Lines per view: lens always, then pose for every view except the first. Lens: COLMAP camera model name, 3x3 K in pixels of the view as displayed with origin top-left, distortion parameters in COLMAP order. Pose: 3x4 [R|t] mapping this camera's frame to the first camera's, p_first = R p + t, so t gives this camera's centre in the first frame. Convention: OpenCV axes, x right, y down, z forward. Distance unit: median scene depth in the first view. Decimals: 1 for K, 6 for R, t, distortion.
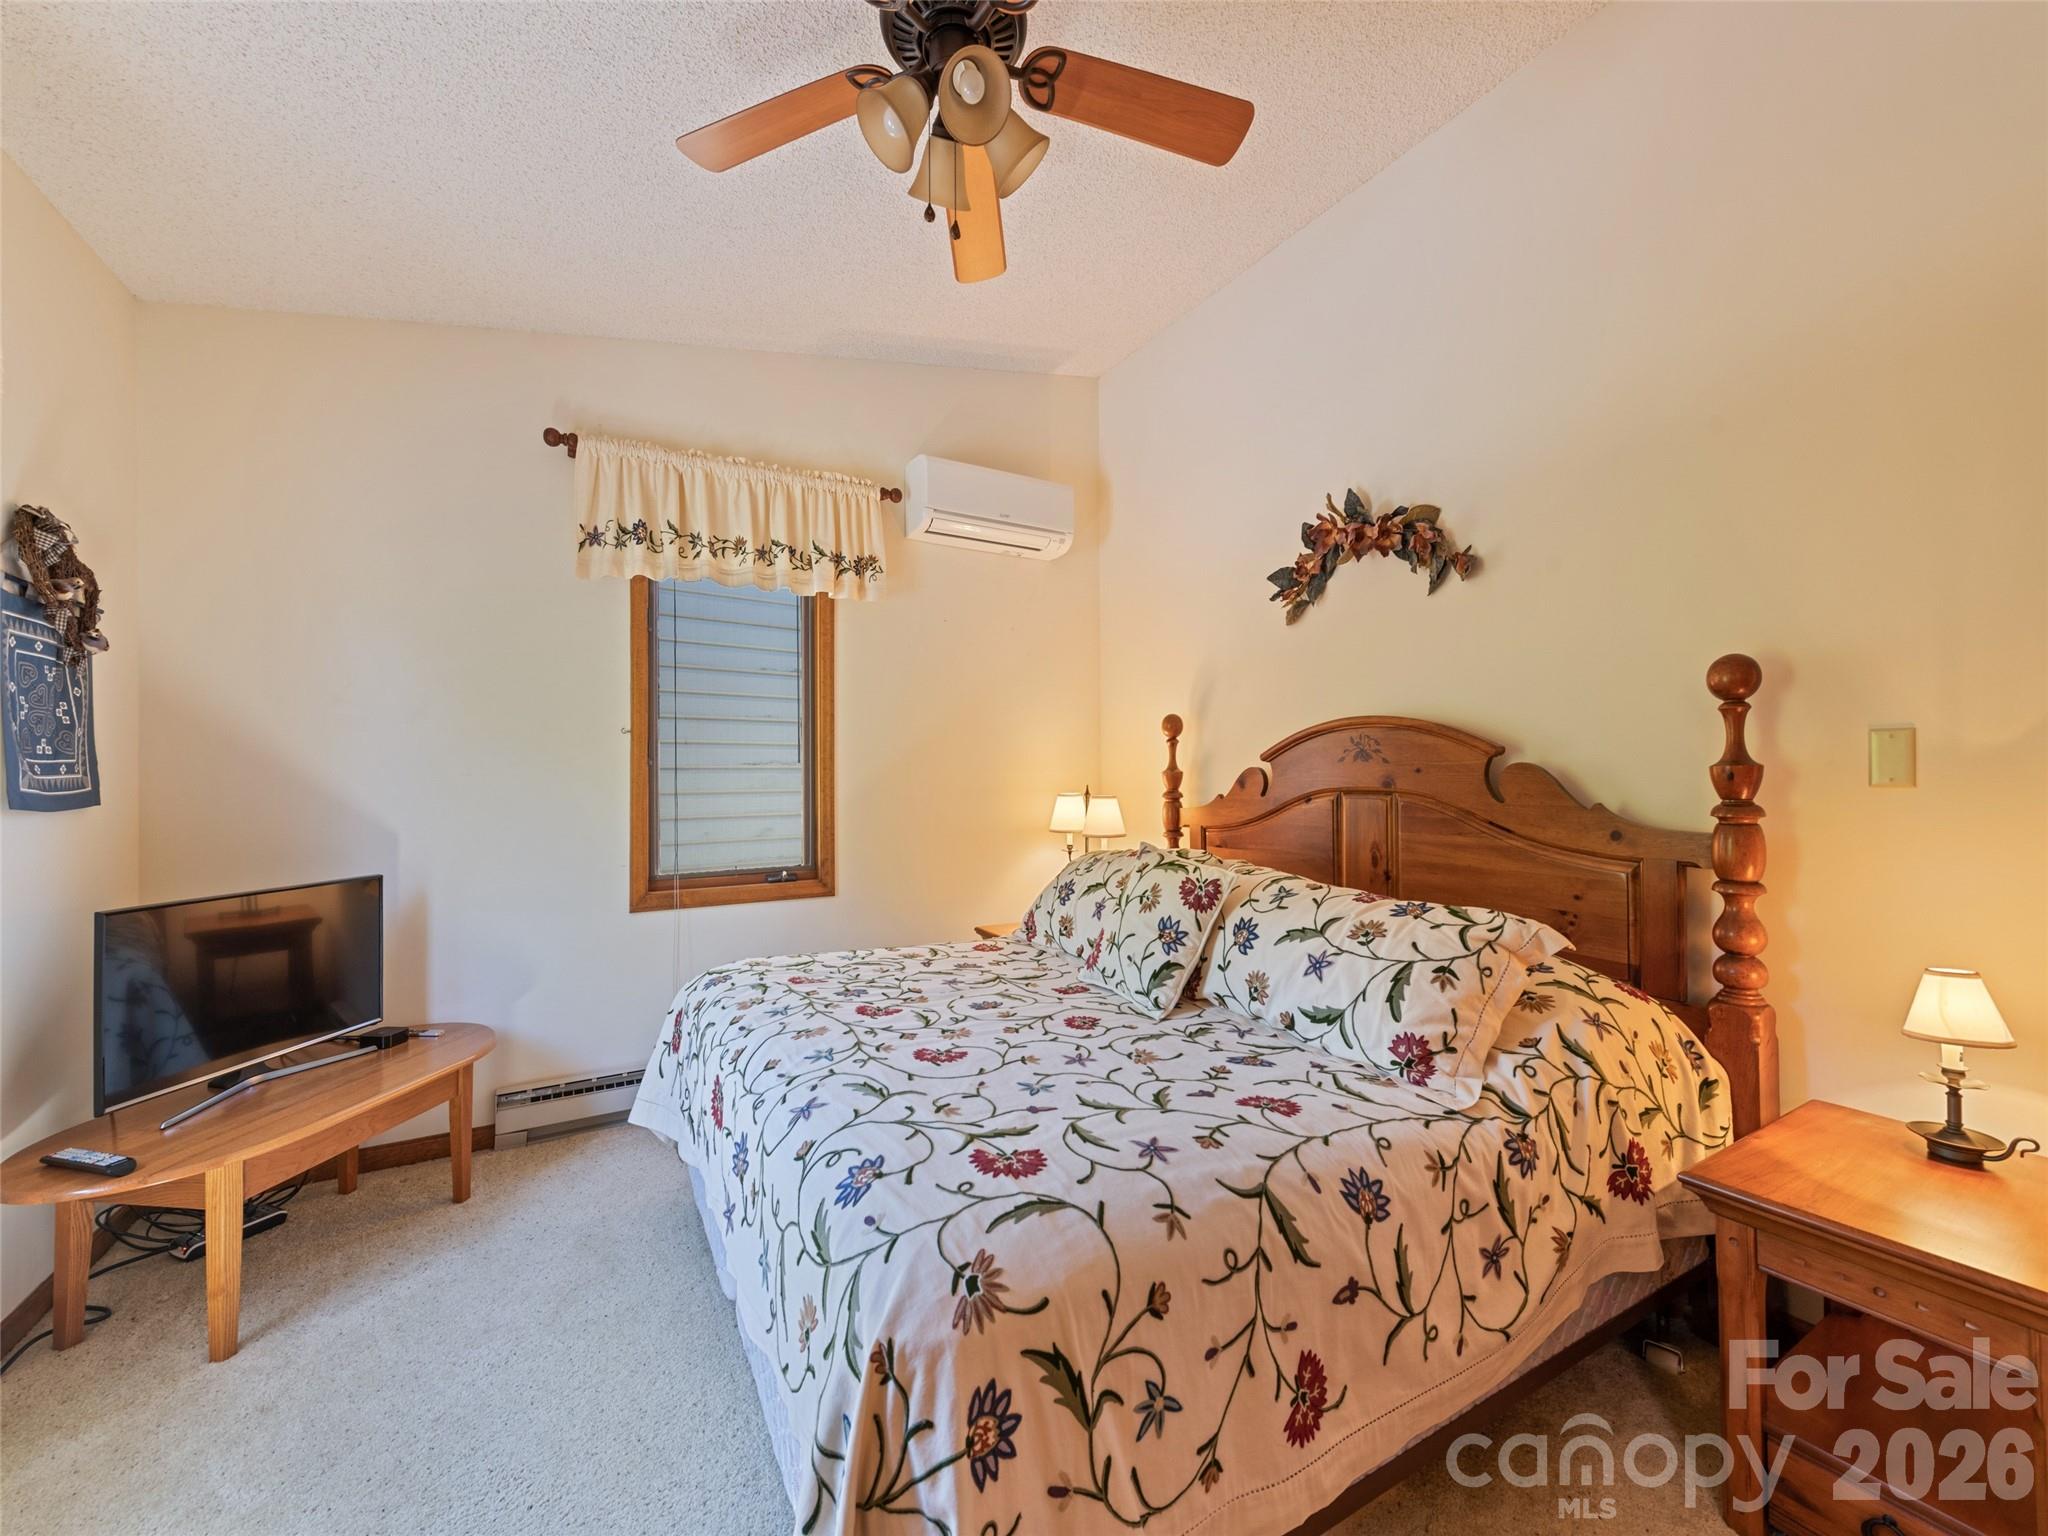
lens RADIAL K [[817.2, 0, 1018.7], [0, 817.2, 772.9], [0, 0, 1]] dist [0.013060, -0.003454]
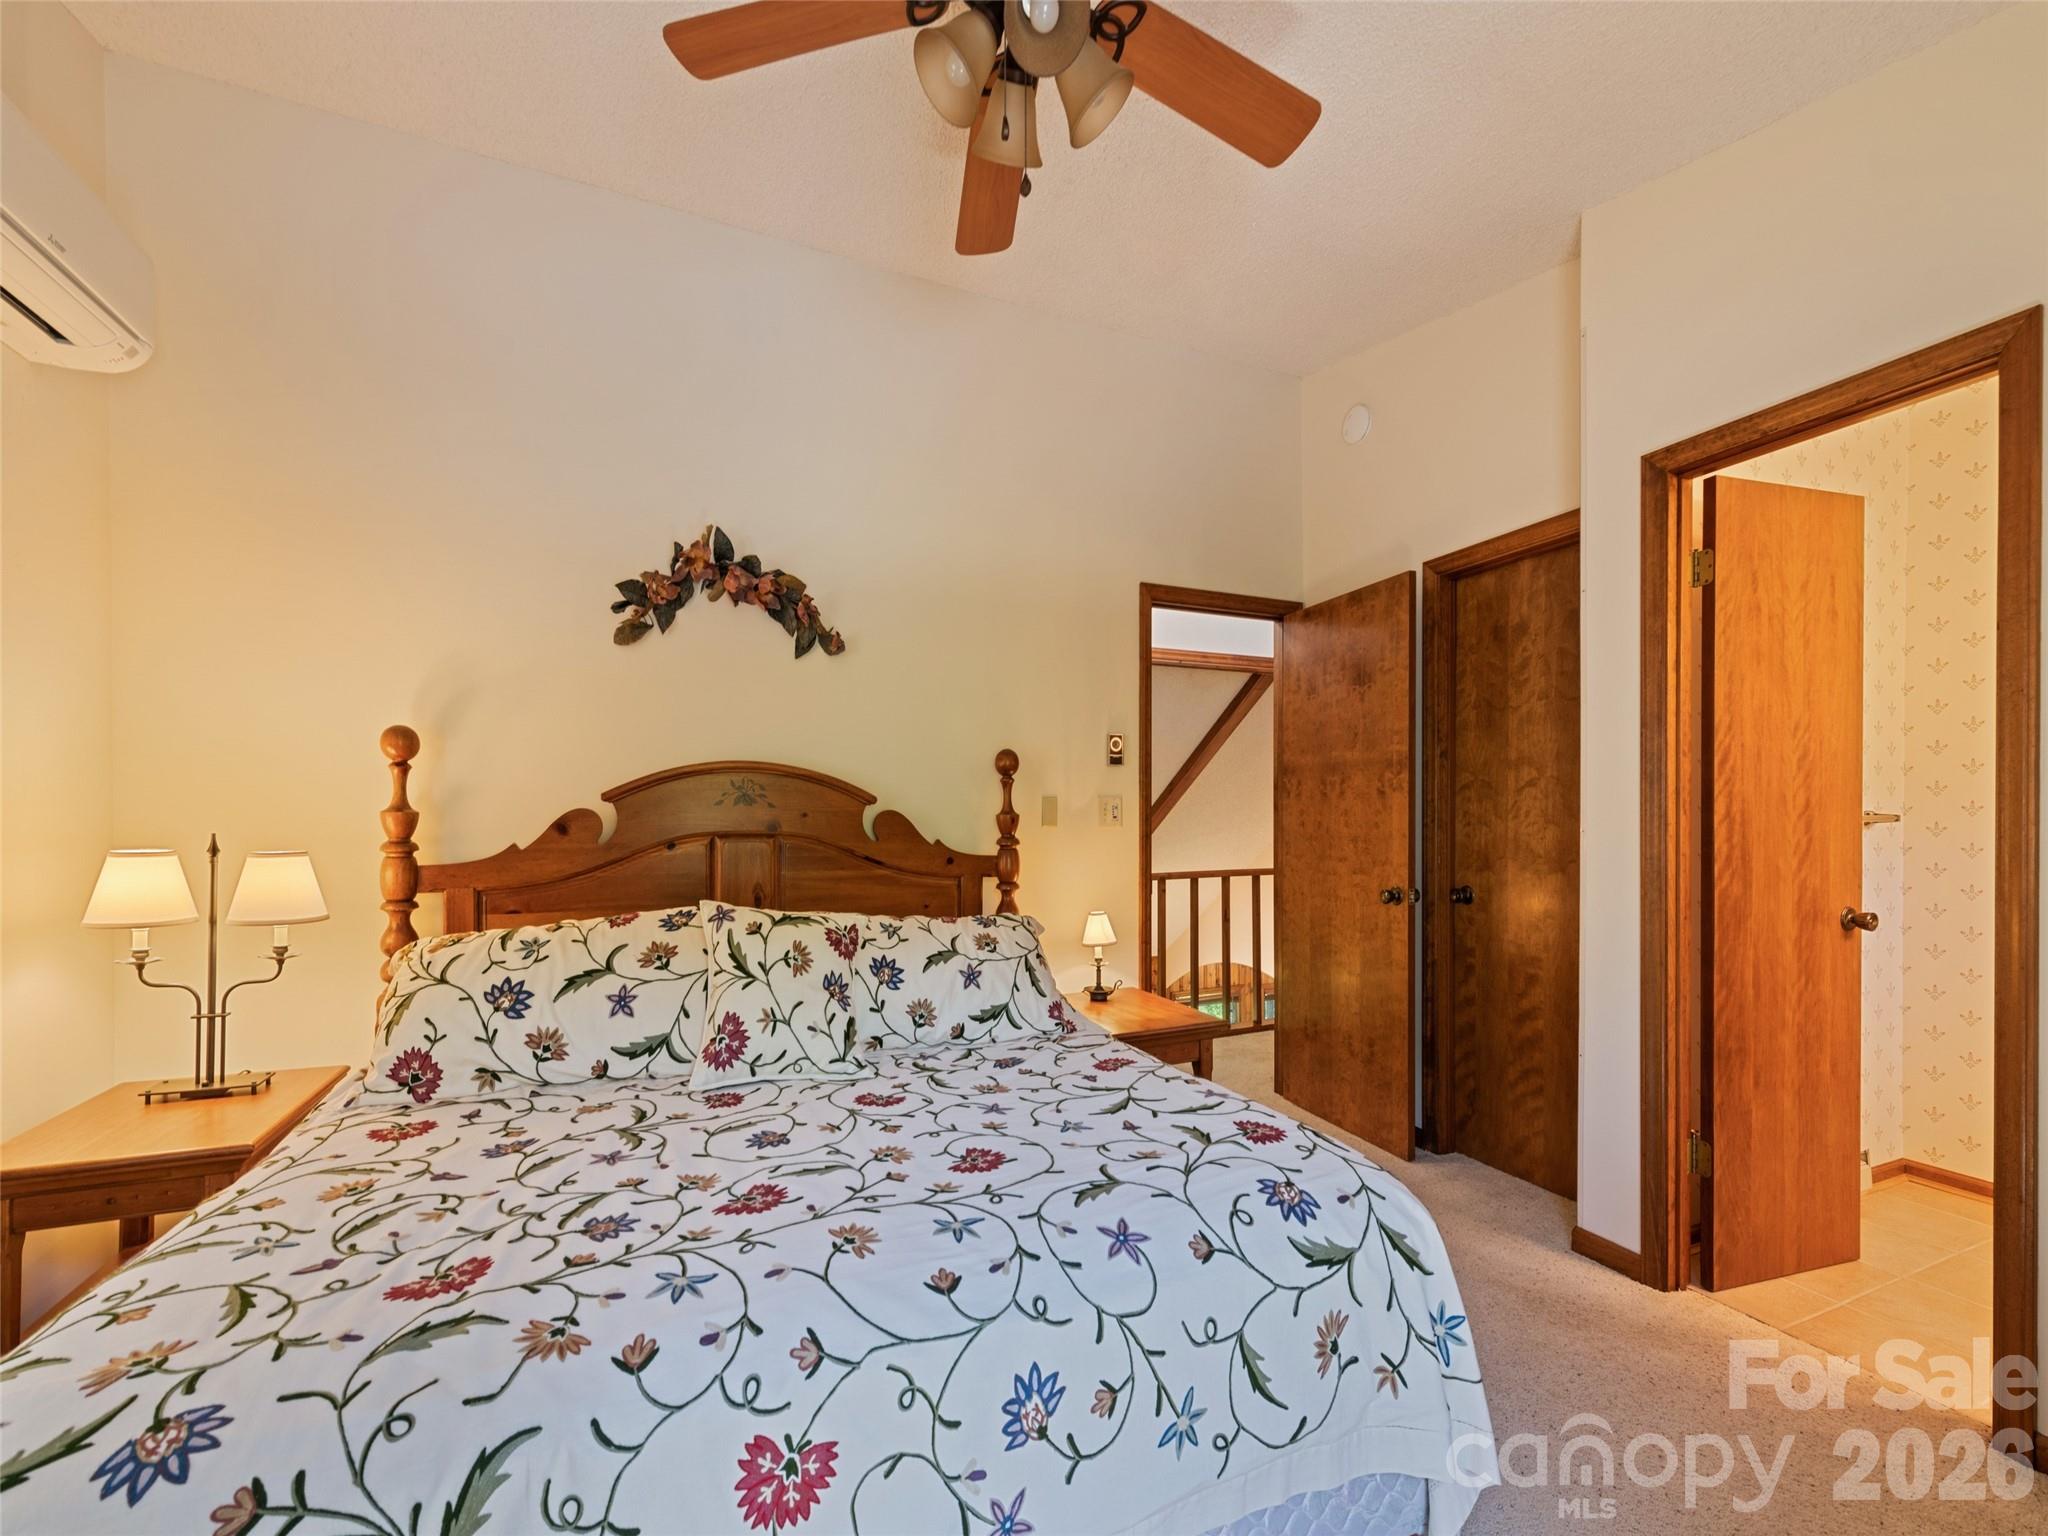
lens RADIAL K [[817.2, 0, 1050.1], [0, 817.2, 820.5], [0, 0, 1]] dist [0.013060, -0.003454]
pose [[0.083596, 0.005065, 0.996487, -0.782482], [-0.006930, 0.999966, -0.004501, 0.009432], [-0.996476, -0.006529, 0.083628, 0.748215]]
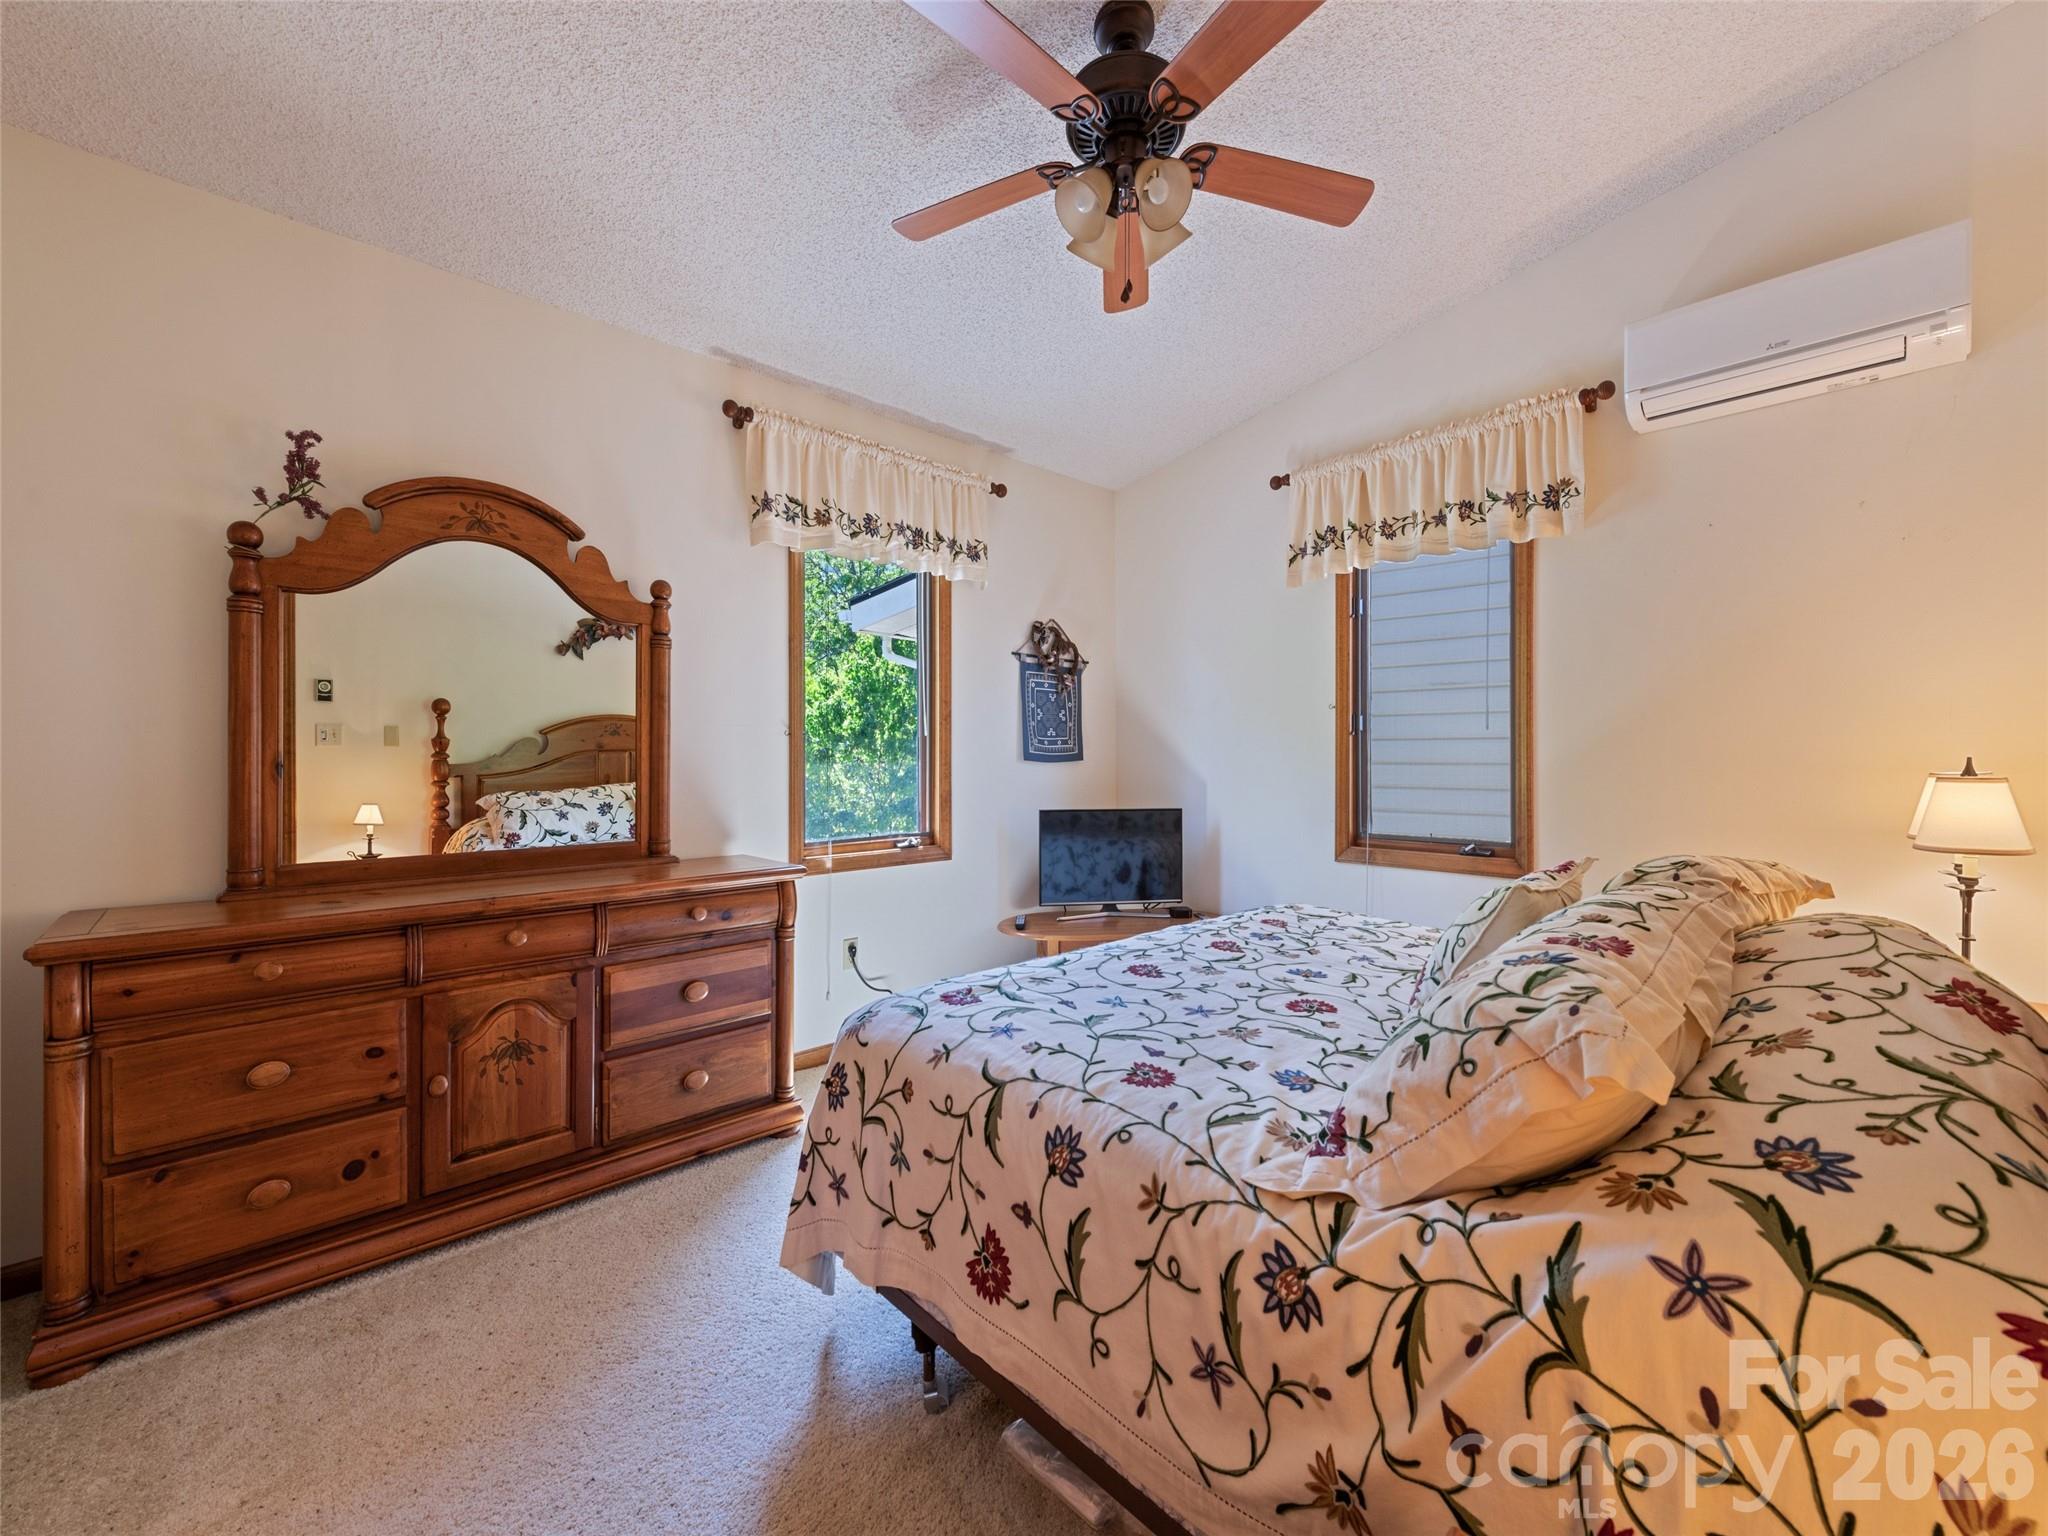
lens RADIAL K [[817.2, 0, 1016.6], [0, 817.2, 753.5], [0, 0, 1]] dist [0.013060, -0.003454]
pose [[0.223154, 0.004721, -0.974772, 0.910052], [0.005267, 0.999968, 0.006049, 0.011296], [0.974769, -0.006484, 0.223122, 0.472340]]
